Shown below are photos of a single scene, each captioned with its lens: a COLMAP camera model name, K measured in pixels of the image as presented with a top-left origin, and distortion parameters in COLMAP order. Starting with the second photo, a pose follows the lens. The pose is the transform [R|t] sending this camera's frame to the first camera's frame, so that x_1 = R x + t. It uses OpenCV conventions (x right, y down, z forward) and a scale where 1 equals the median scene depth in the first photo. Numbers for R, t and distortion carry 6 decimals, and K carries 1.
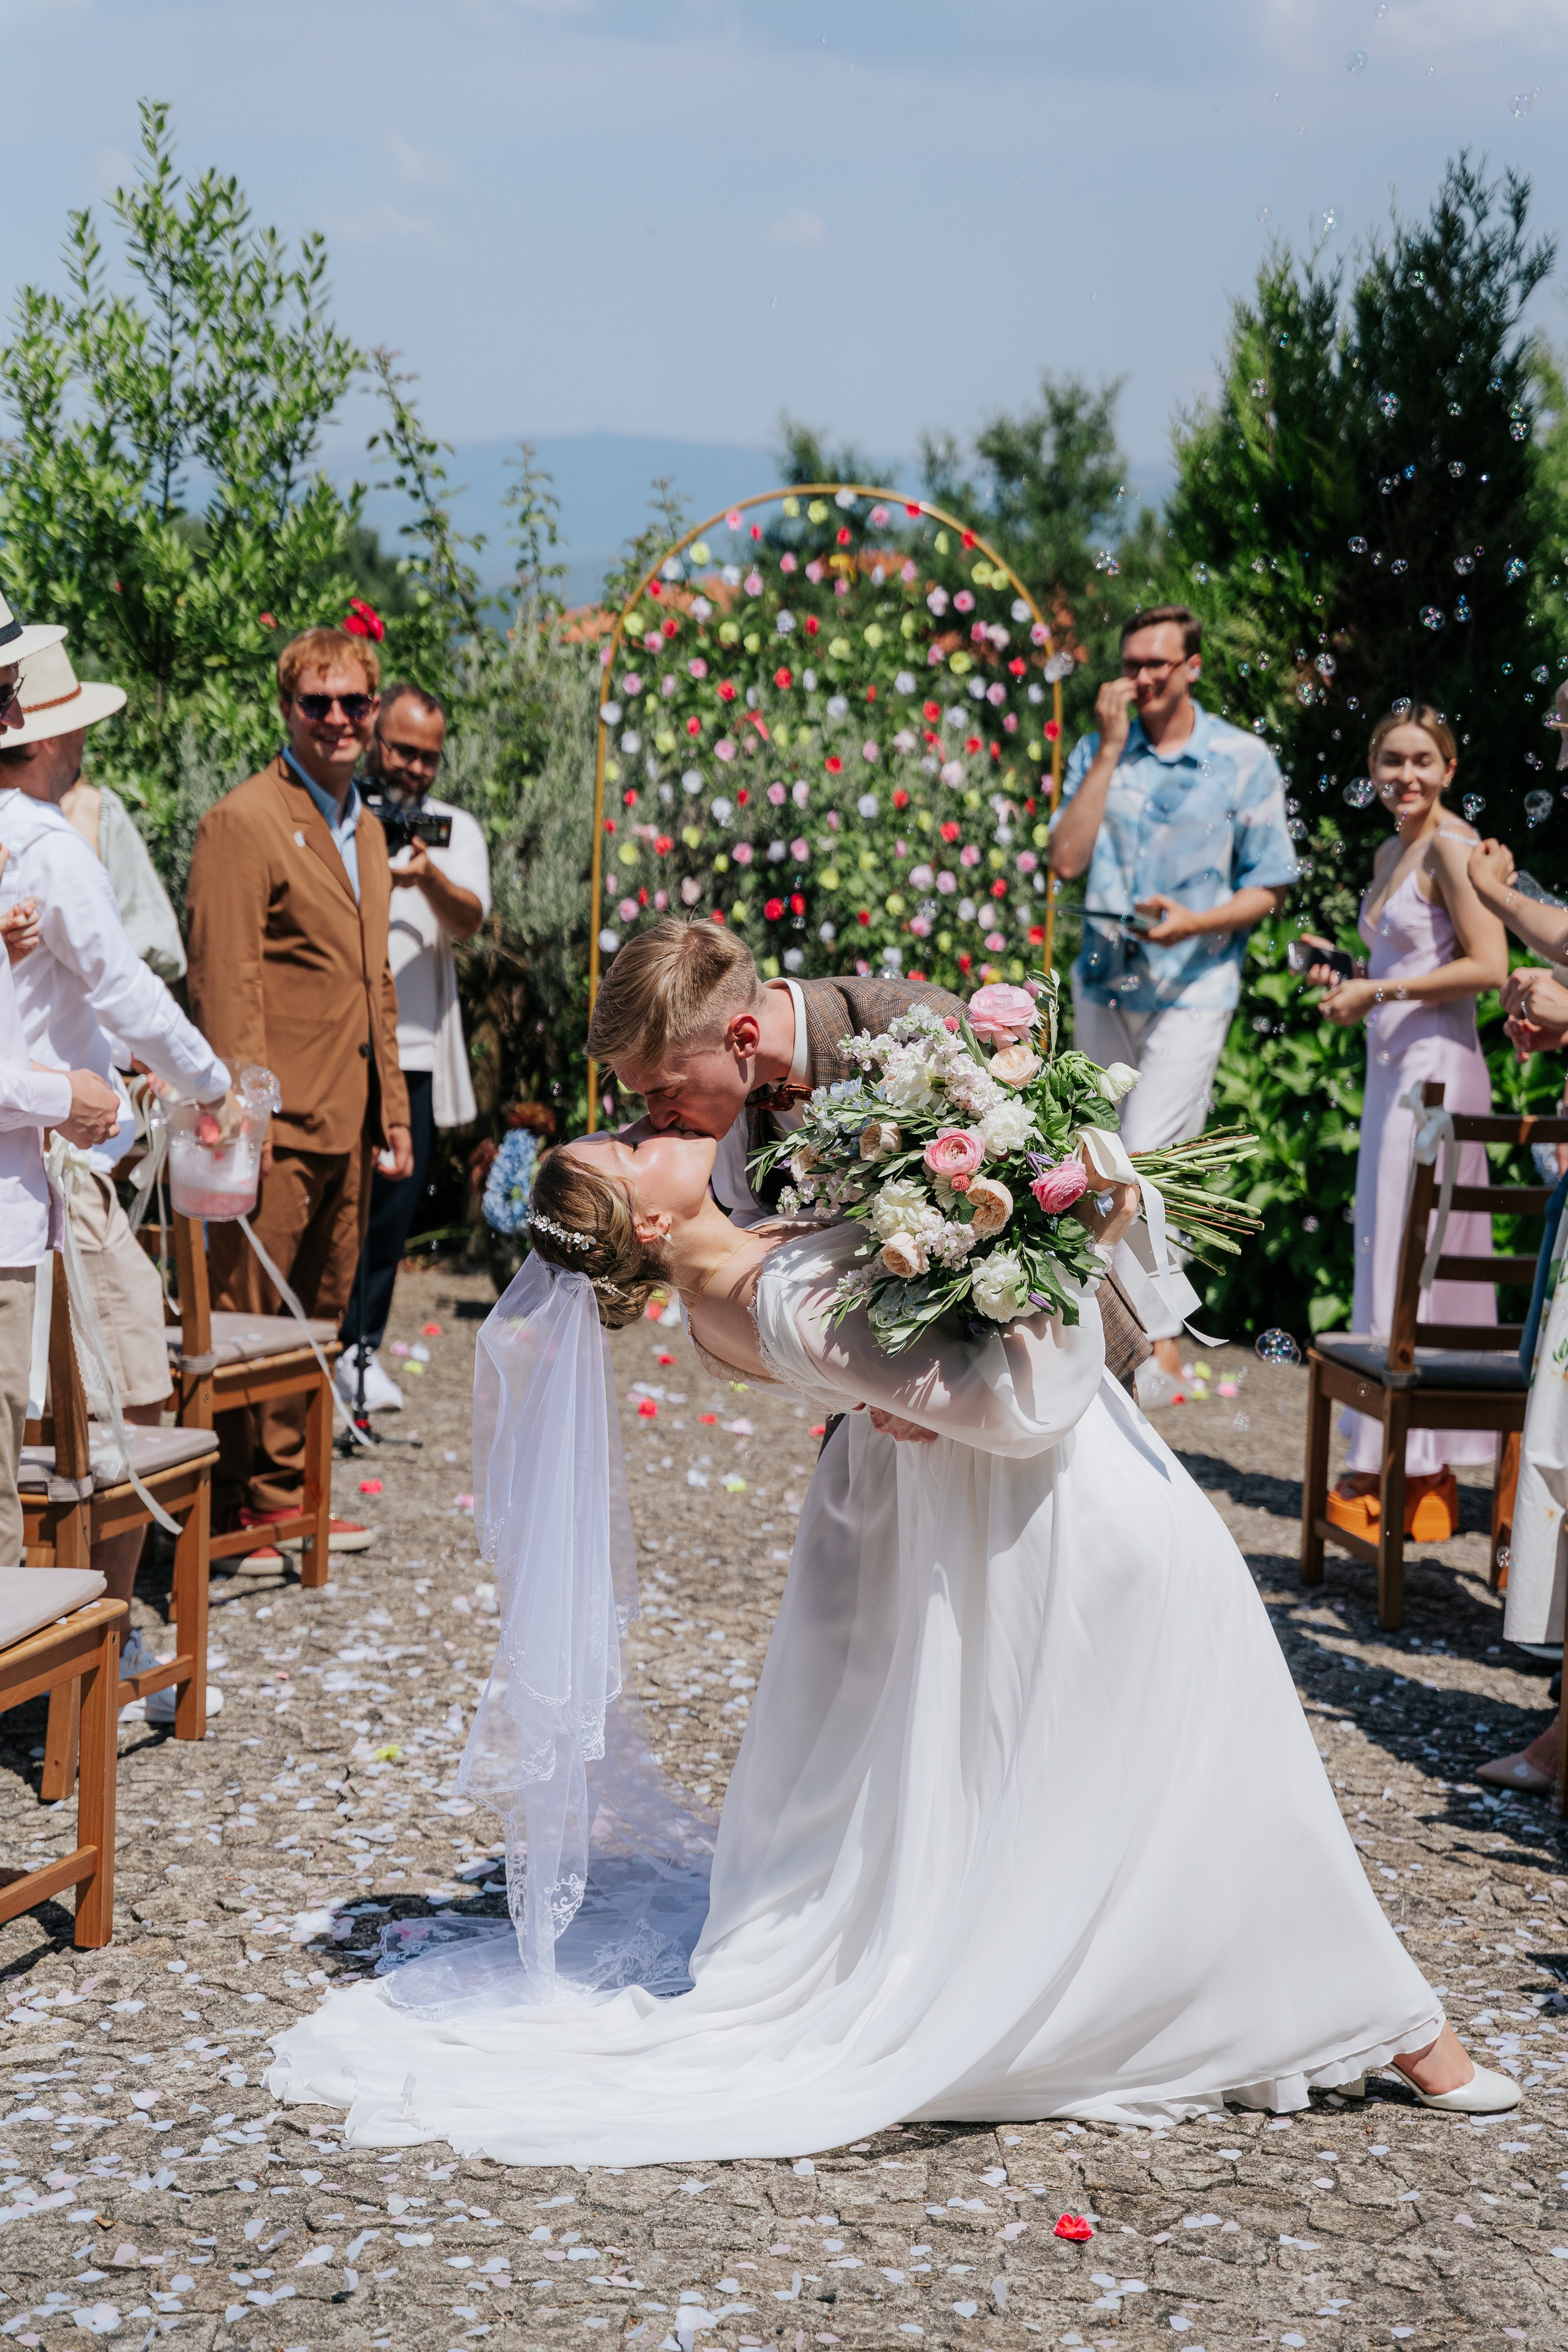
lens RADIAL K [[4375.5, 0, 798.2], [0, 4375.5, 1139.9], [0, 0, 1]] dist [0.561650, 0.000000]
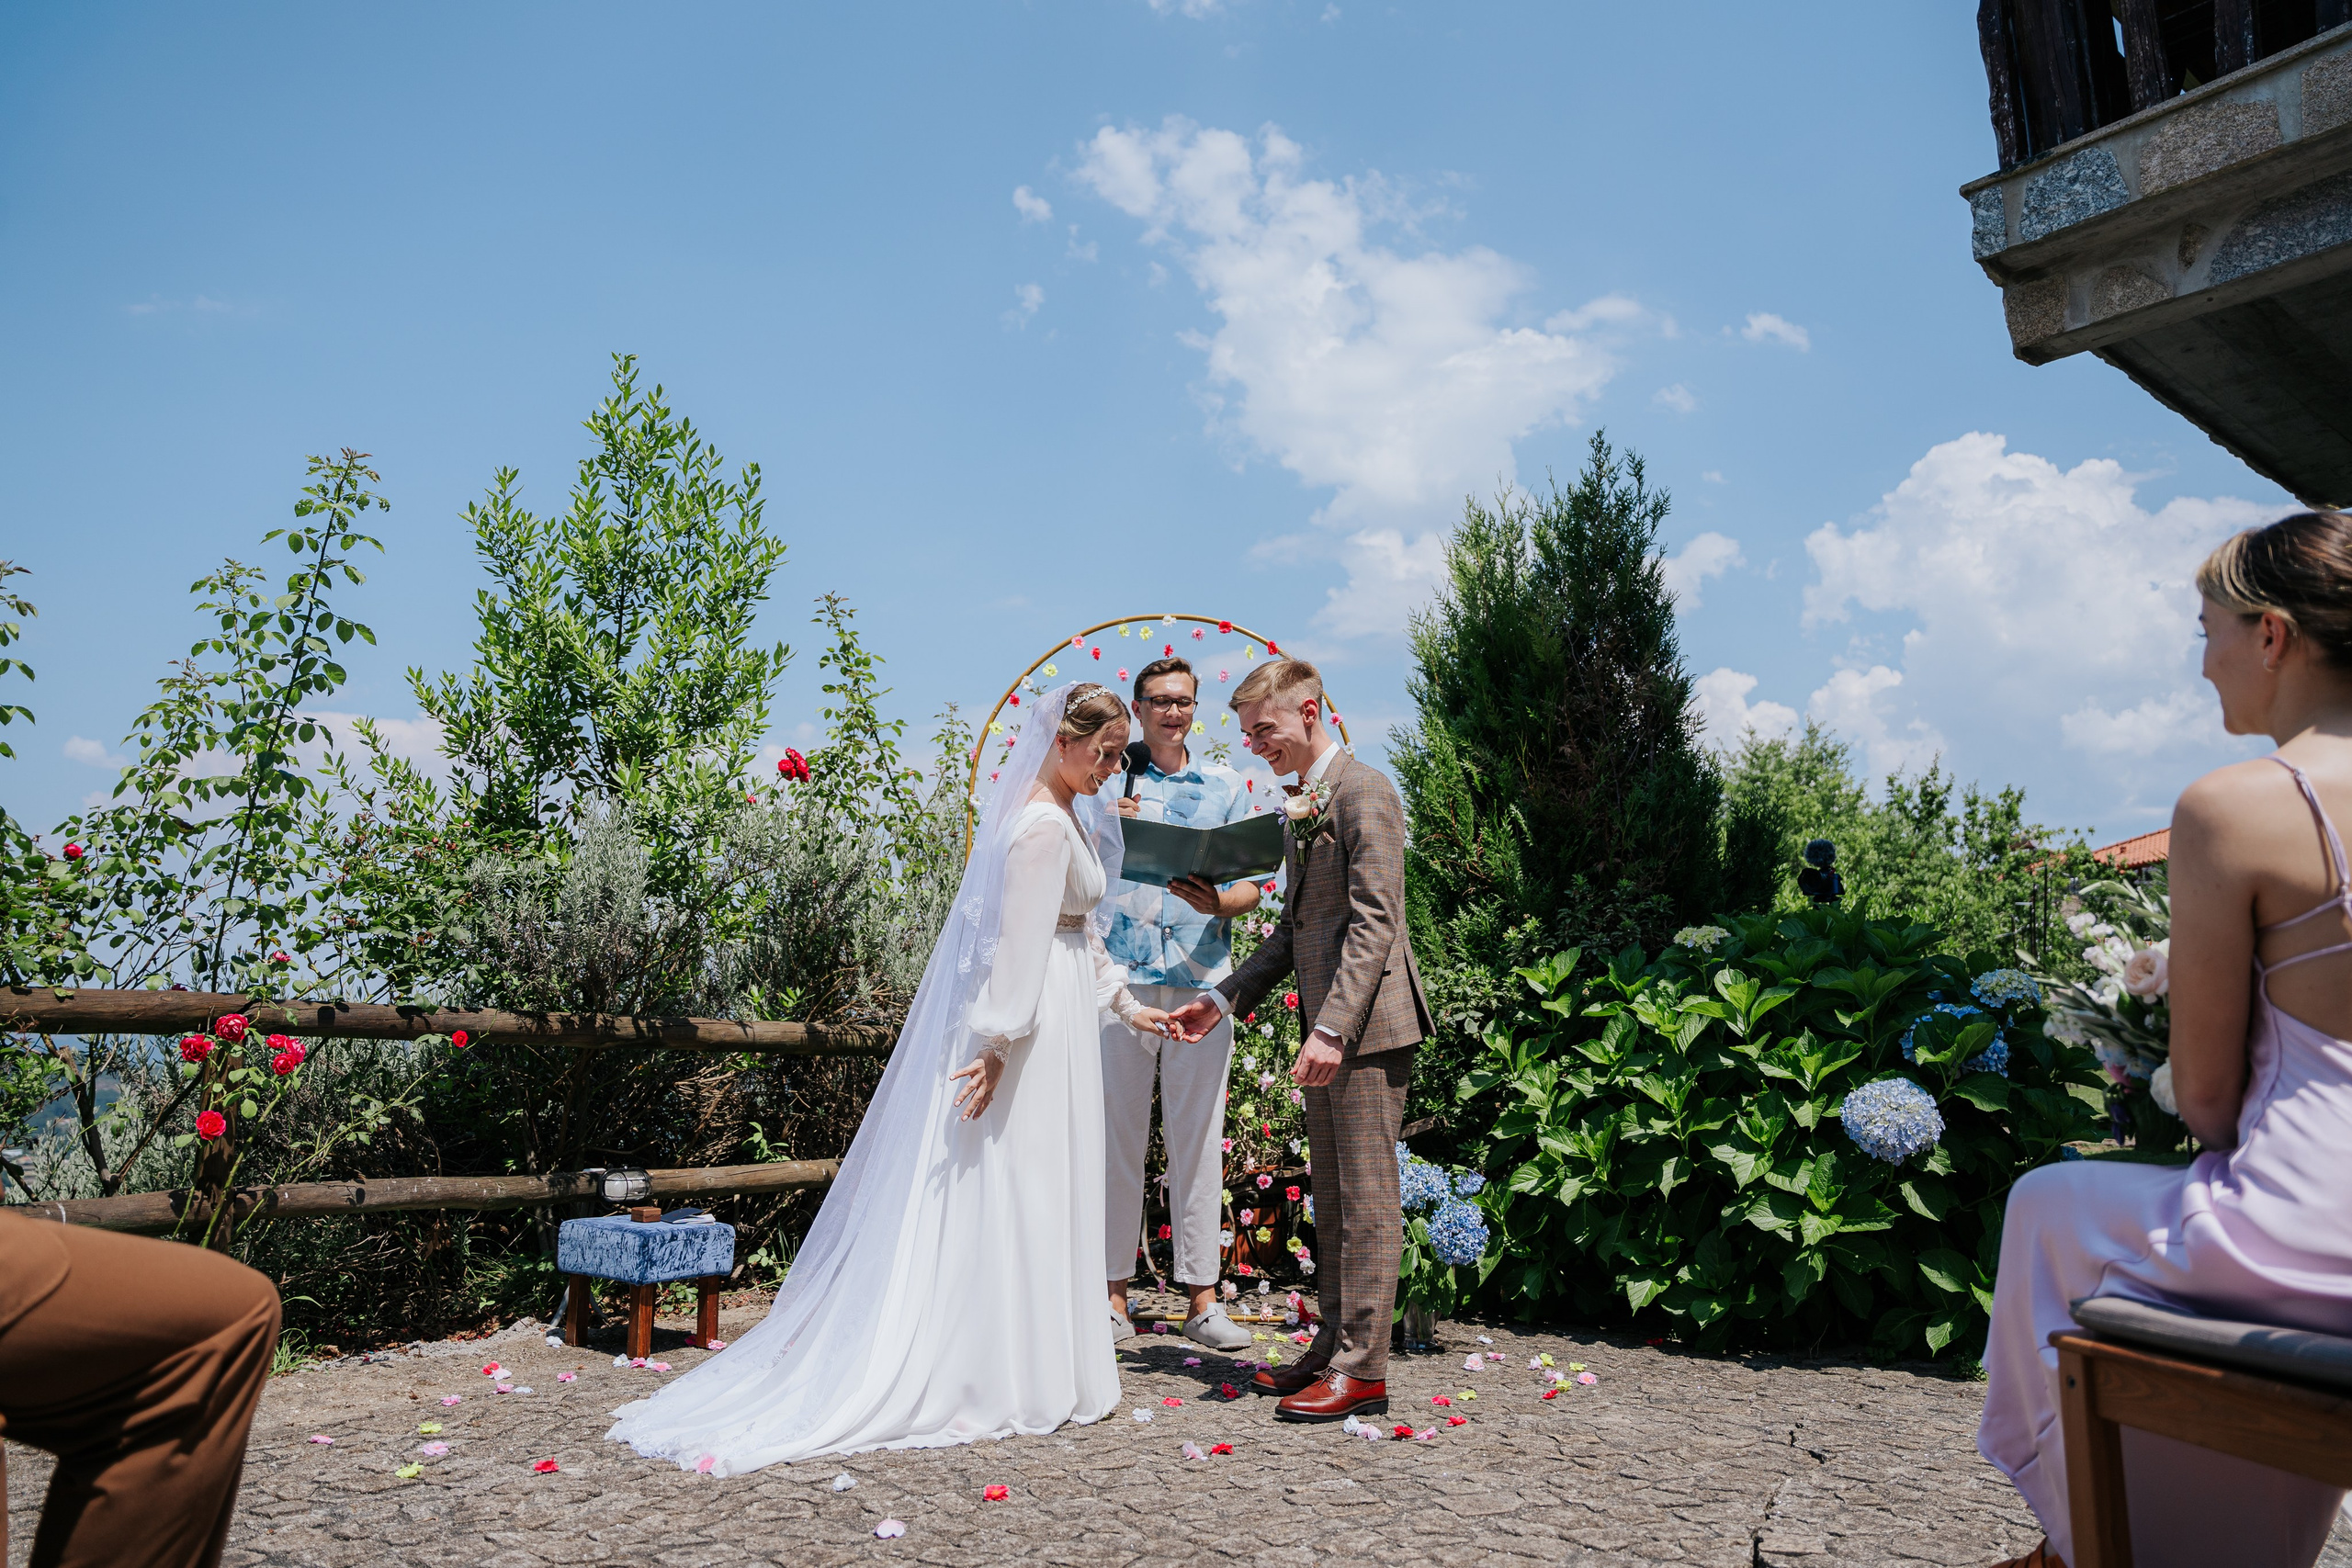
lens RADIAL K [[1592.2, 0, 1191.5], [0, 1592.2, 797.8], [0, 0, 1]] dist [-0.147871, 0.107776]
pose [[0.999224, -0.035025, 0.018016, 0.007353], [0.038670, 0.959274, -0.279817, 0.023888], [-0.007481, 0.280297, 0.959884, 0.584799]]
